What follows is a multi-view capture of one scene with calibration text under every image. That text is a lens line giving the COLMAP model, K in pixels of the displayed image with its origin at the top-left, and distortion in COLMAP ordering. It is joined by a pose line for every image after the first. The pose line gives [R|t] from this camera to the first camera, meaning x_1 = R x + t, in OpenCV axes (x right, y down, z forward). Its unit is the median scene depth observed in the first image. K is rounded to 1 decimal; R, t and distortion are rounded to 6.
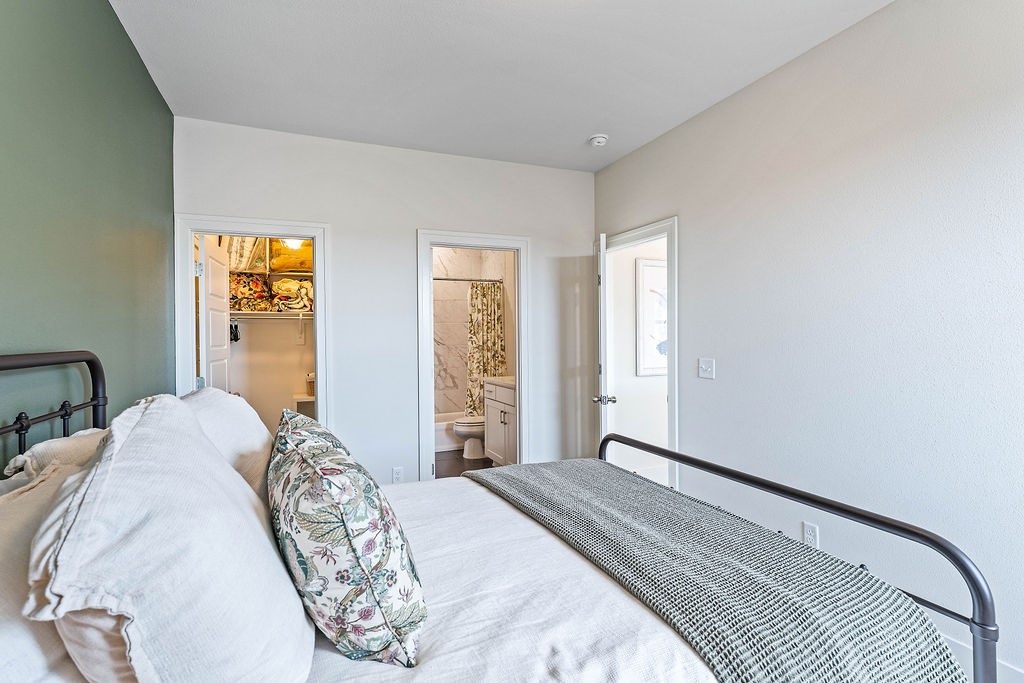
lens RADIAL K [[501.3, 0, 513.1], [0, 501.3, 339.3], [0, 0, 1]] dist [0.000472, 0.000001]
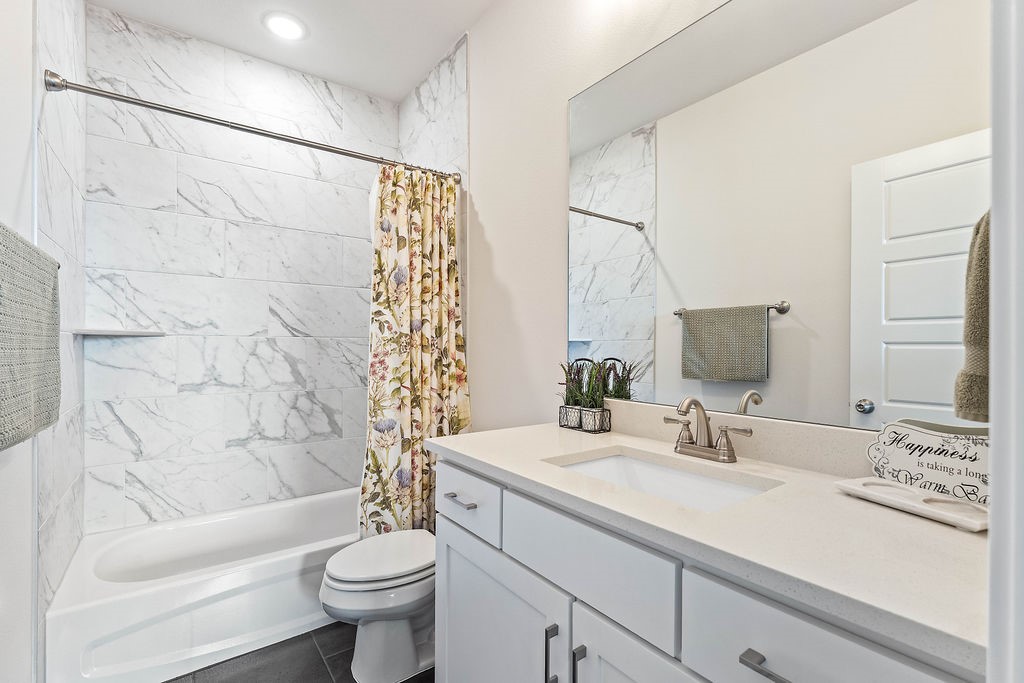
lens RADIAL K [[444.6, 0, 509.8], [0, 444.6, 348.9], [0, 0, 1]] dist [0.000463, 0.000150]
pose [[0.972197, 0.012333, 0.233840, -0.065535], [-0.012316, 0.999923, -0.001531, 0.022644], [-0.233841, -0.001392, 0.972274, 0.653161]]
